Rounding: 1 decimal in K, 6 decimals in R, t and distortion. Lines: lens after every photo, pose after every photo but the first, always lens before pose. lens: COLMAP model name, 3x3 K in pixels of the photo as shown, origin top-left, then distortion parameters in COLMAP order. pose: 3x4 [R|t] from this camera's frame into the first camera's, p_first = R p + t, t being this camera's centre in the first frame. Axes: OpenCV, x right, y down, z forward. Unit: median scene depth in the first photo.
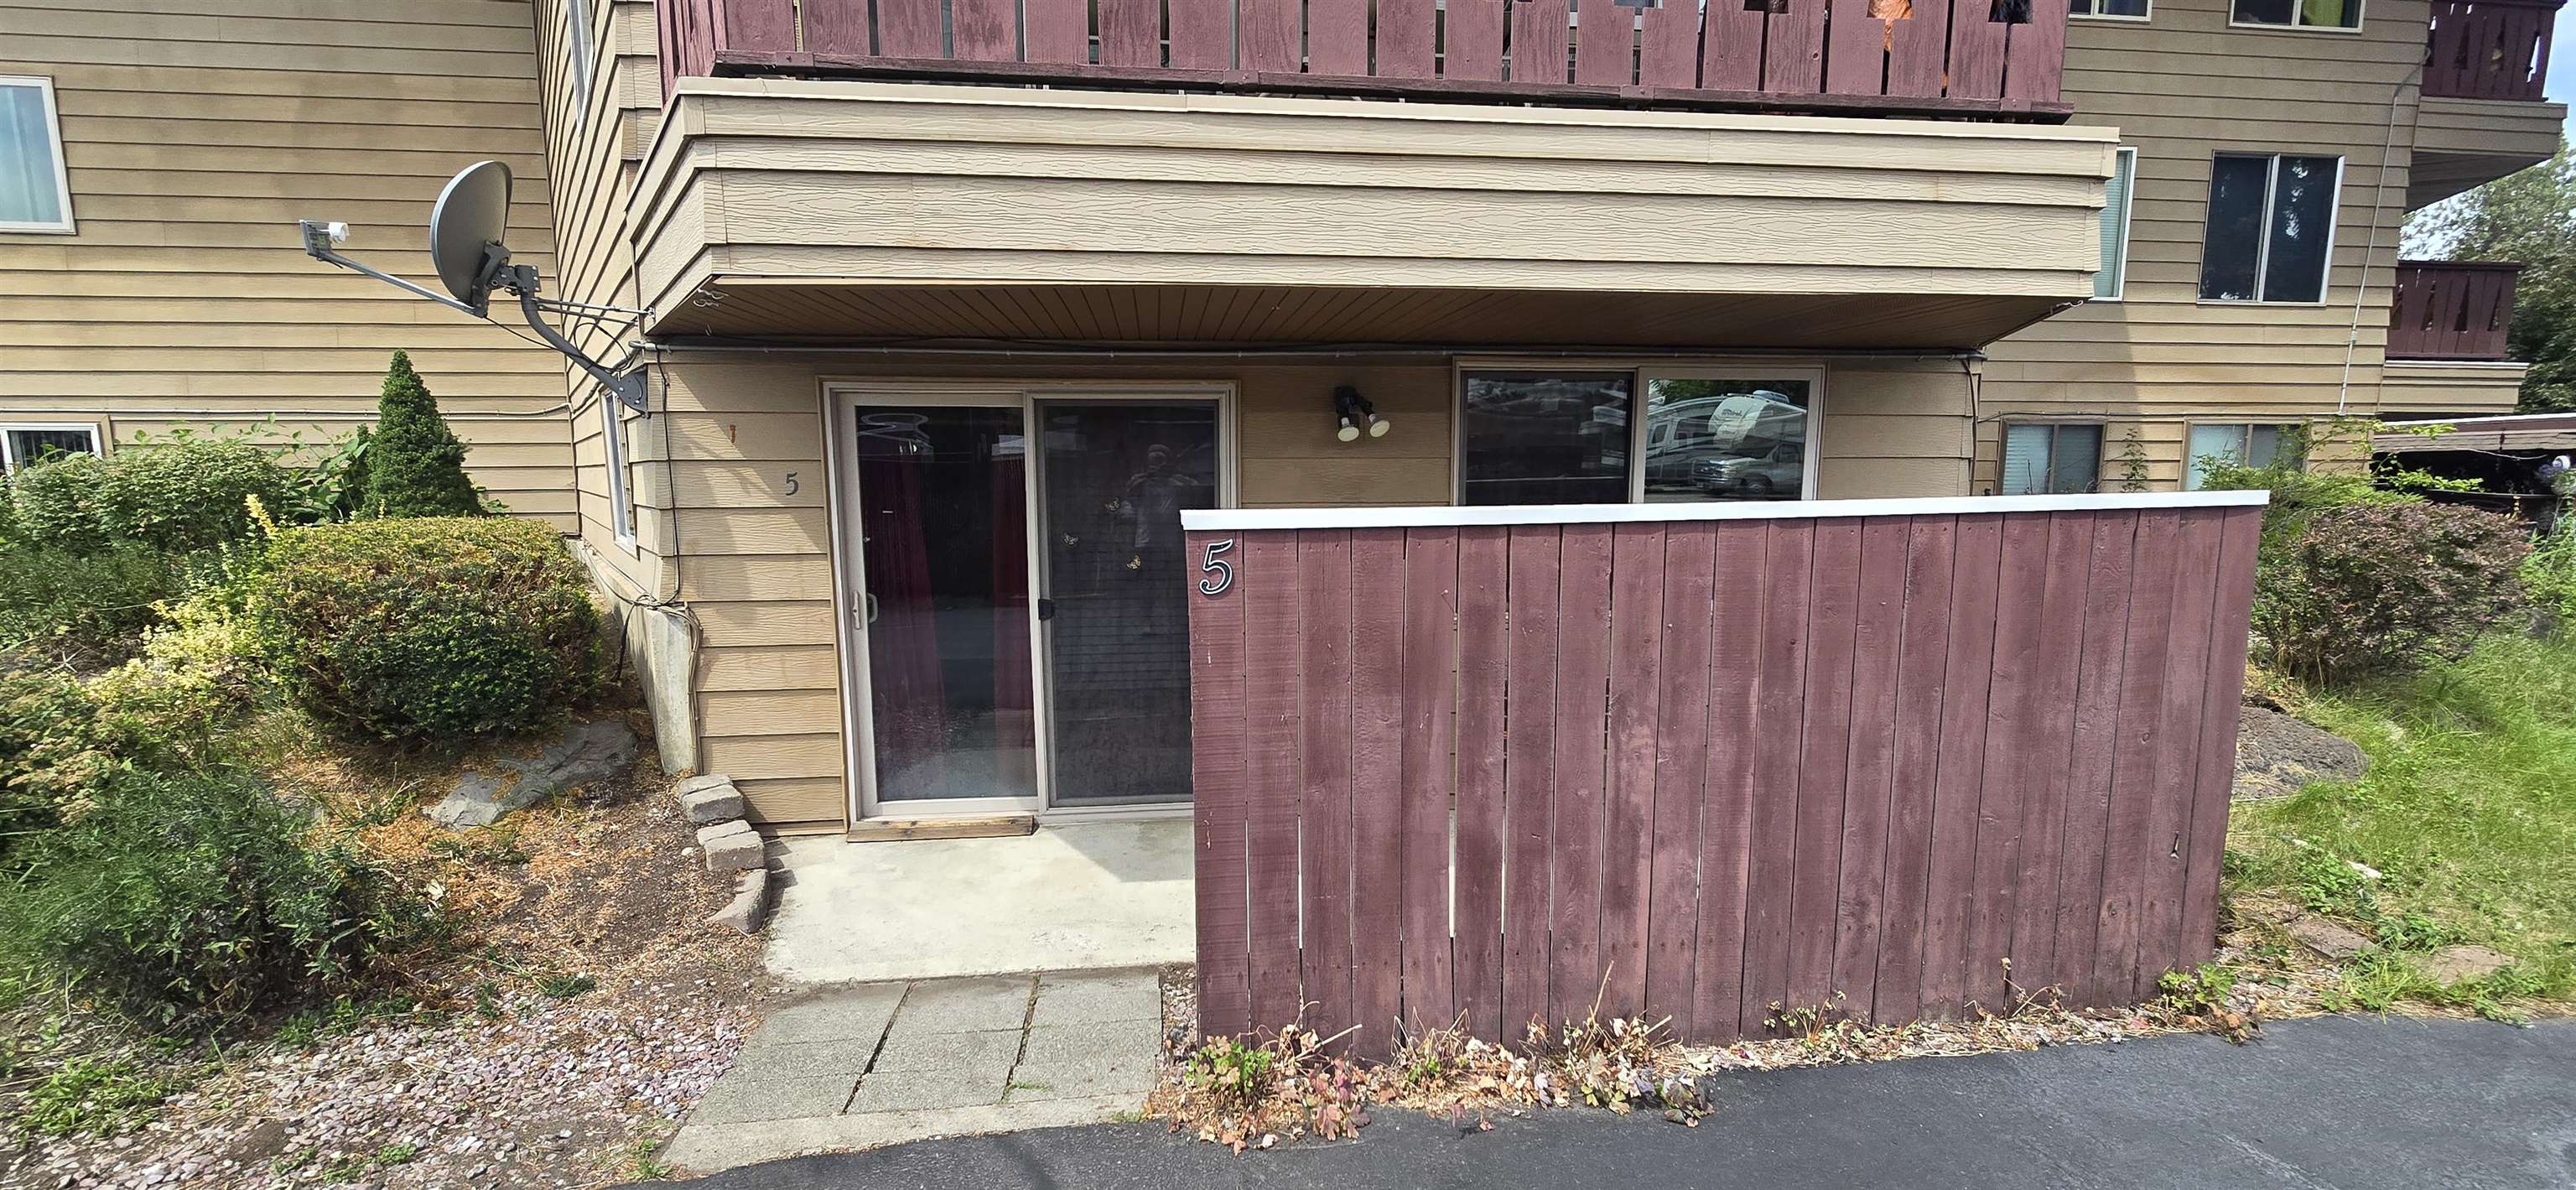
lens RADIAL K [[1048.8, 0, 1285.8], [0, 1048.8, 612.8], [0, 0, 1]] dist [-0.001980, -0.000211]
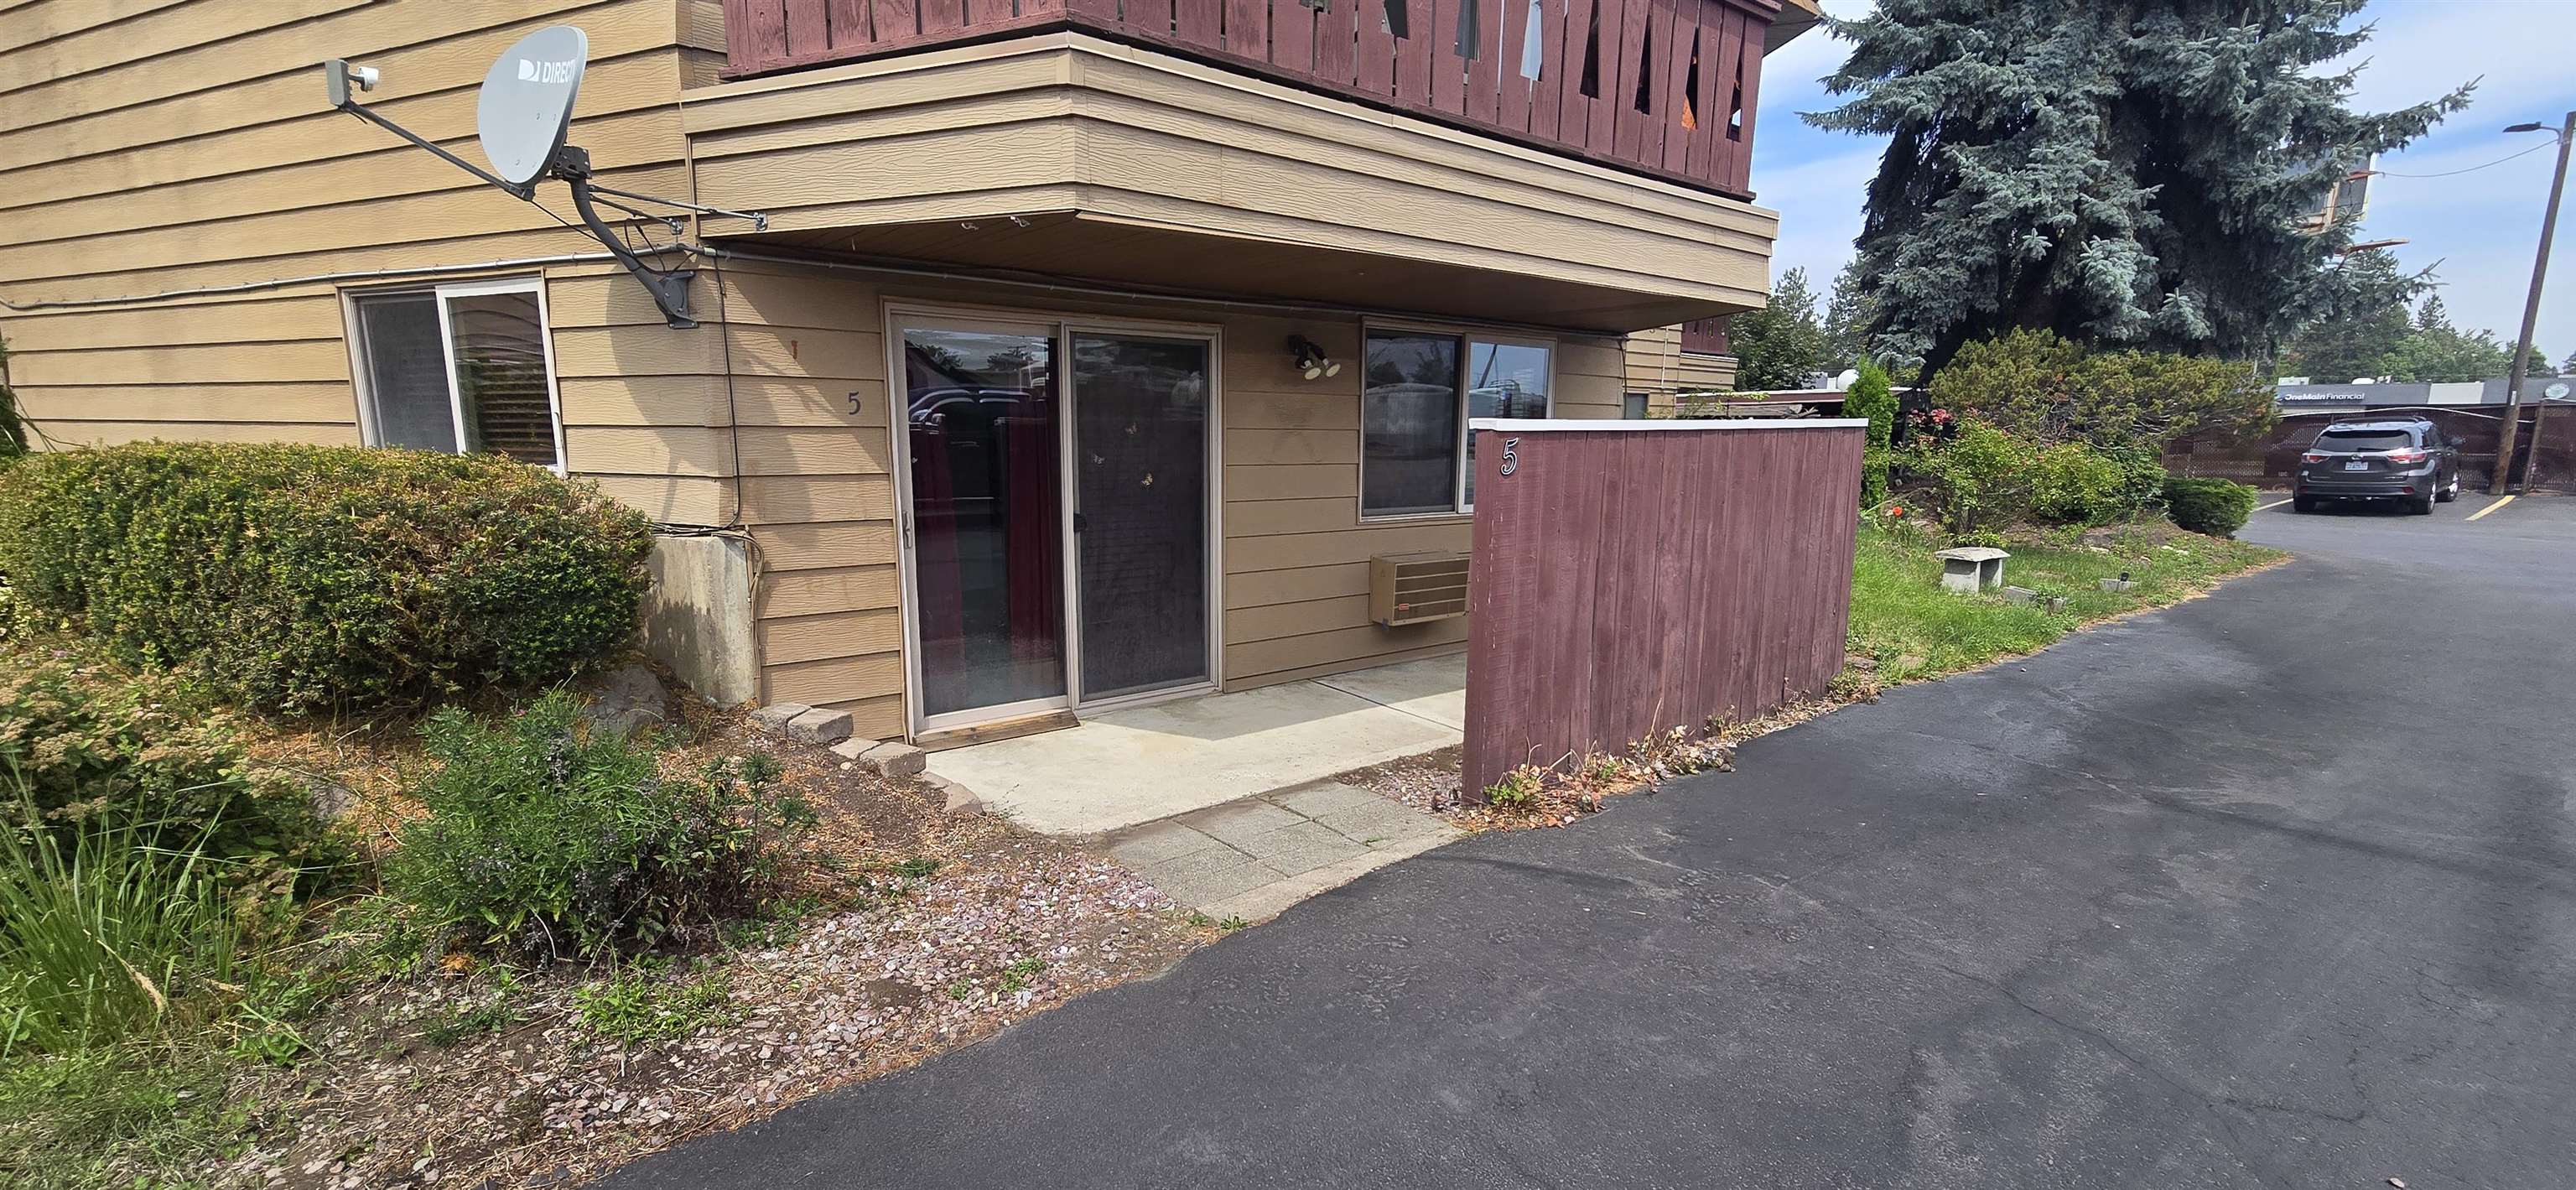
lens RADIAL K [[1048.8, 0, 1285.8], [0, 1048.8, 612.8], [0, 0, 1]] dist [-0.001980, -0.000211]
pose [[0.857159, -0.078993, 0.508958, -0.647414], [0.058317, 0.996699, 0.056479, 0.044035], [-0.511740, -0.018731, 0.858936, -0.073741]]
